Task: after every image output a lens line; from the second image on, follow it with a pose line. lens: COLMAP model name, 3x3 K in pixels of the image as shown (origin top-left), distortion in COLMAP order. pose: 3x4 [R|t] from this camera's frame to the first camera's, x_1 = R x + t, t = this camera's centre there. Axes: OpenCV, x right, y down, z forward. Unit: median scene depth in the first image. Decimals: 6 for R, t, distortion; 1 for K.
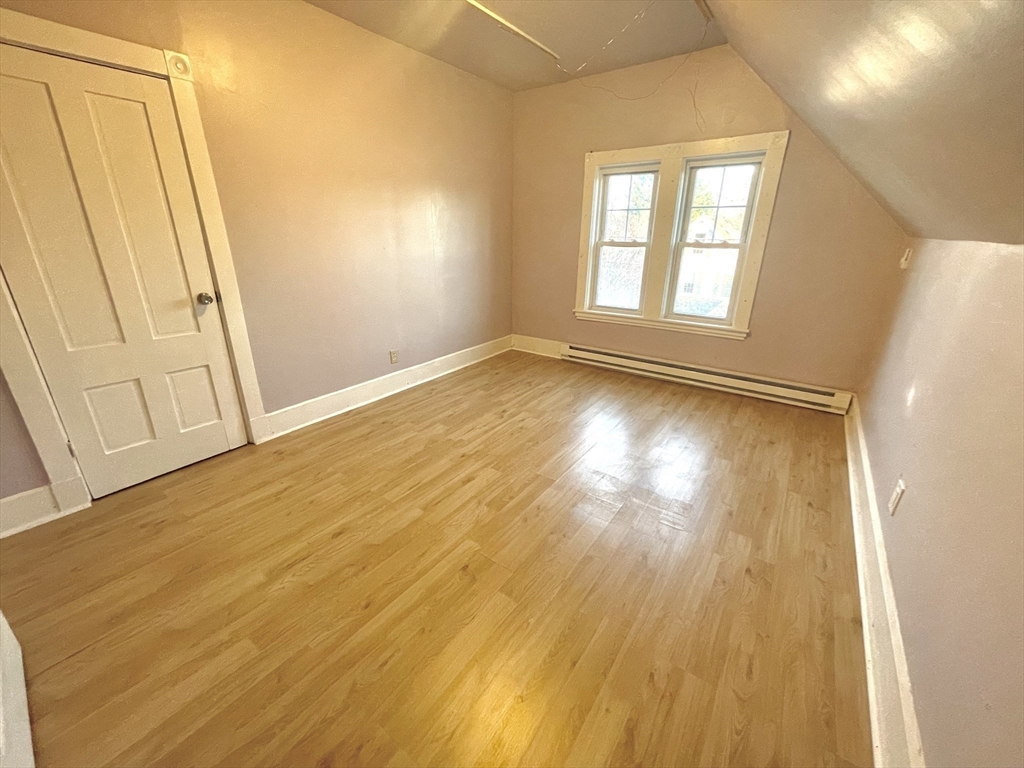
lens RADIAL K [[414.1, 0, 508.3], [0, 414.1, 384.2], [0, 0, 1]] dist [-0.001912, 0.000496]
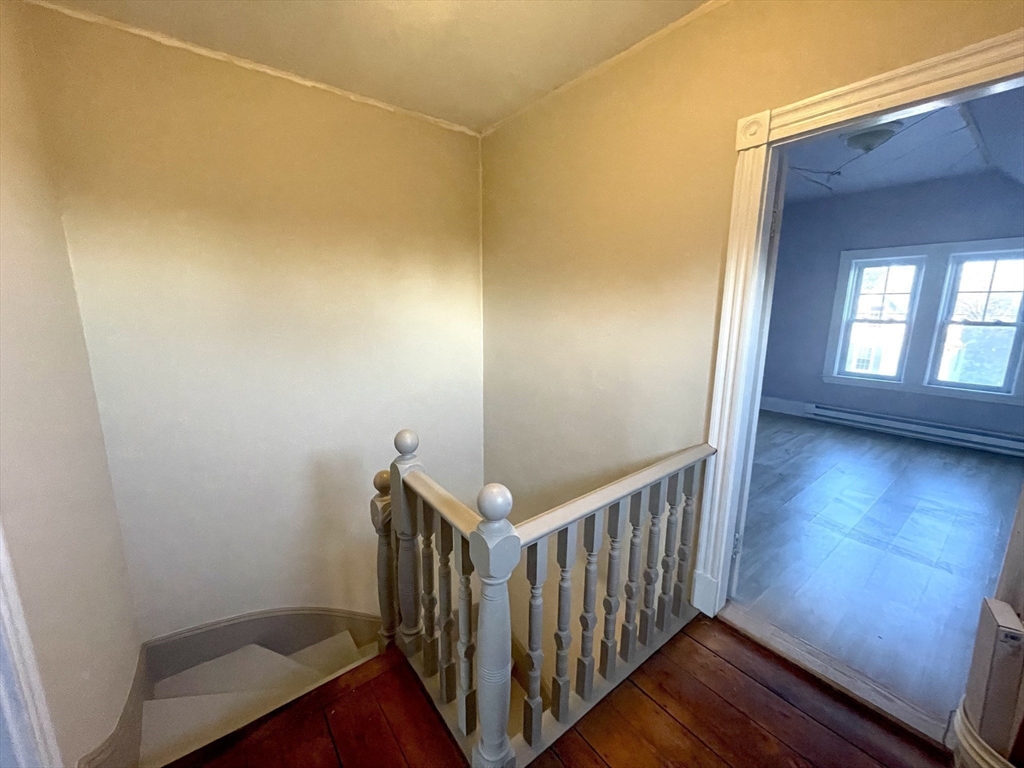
lens RADIAL K [[414.1, 0, 514.0], [0, 414.1, 382.4], [0, 0, 1]] dist [-0.001912, 0.000496]
pose [[0.960872, 0.054371, -0.271603, -0.397294], [-0.097293, 0.984317, -0.147157, 0.108142], [0.259343, 0.167824, 0.951092, -0.363435]]
